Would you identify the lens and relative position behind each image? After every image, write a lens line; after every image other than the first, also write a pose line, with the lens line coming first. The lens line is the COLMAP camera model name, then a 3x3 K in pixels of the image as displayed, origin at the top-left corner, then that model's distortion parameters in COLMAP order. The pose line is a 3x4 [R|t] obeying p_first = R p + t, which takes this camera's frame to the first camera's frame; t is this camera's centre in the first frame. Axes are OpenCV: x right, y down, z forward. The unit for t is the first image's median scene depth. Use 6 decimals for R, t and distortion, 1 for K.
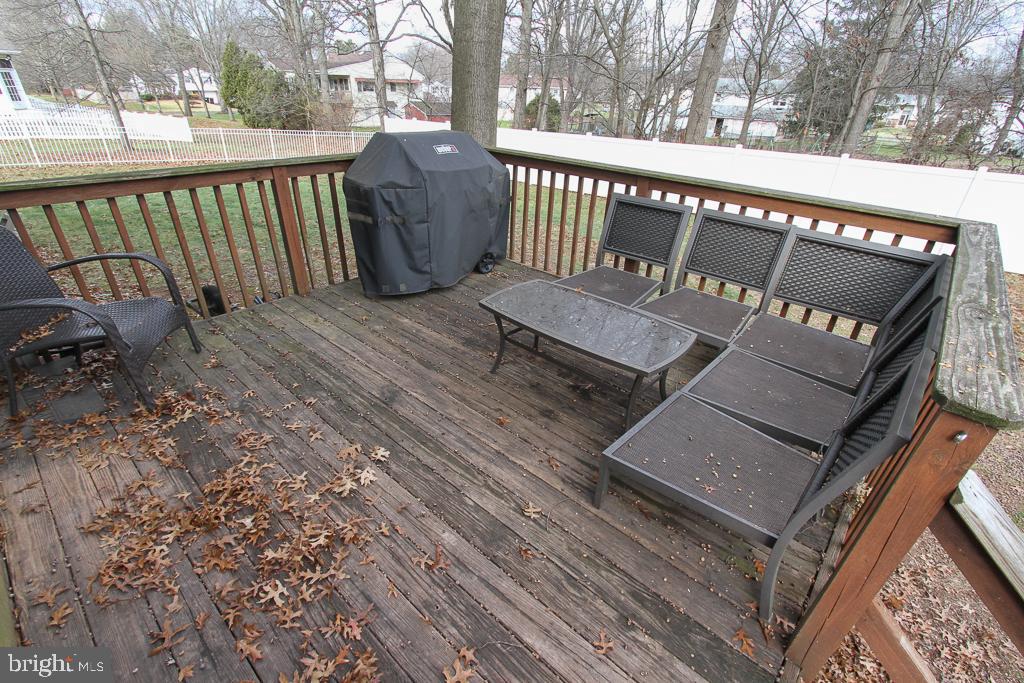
lens RADIAL K [[467.7, 0, 512.0], [0, 467.7, 341.5], [0, 0, 1]] dist [-0.008132, 0.000199]
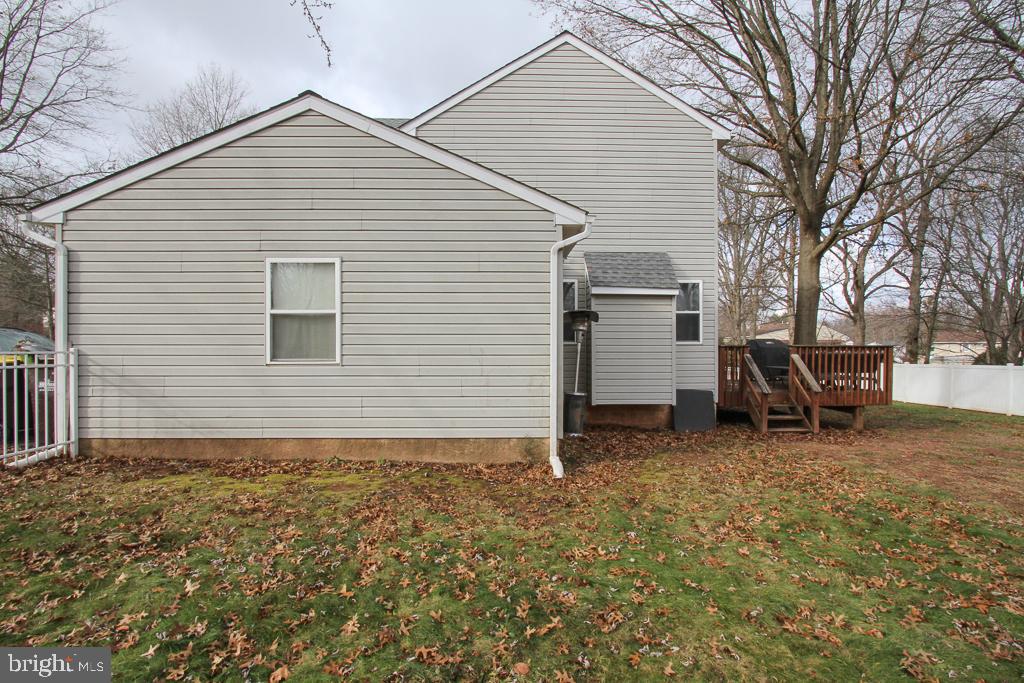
lens RADIAL K [[467.7, 0, 512.0], [0, 467.7, 341.5], [0, 0, 1]] dist [-0.008132, 0.000199]
pose [[0.679579, -0.038333, -0.732601, 0.207399], [-0.333437, 0.873380, -0.355003, 0.277141], [0.653447, 0.485529, 0.580749, -0.439168]]
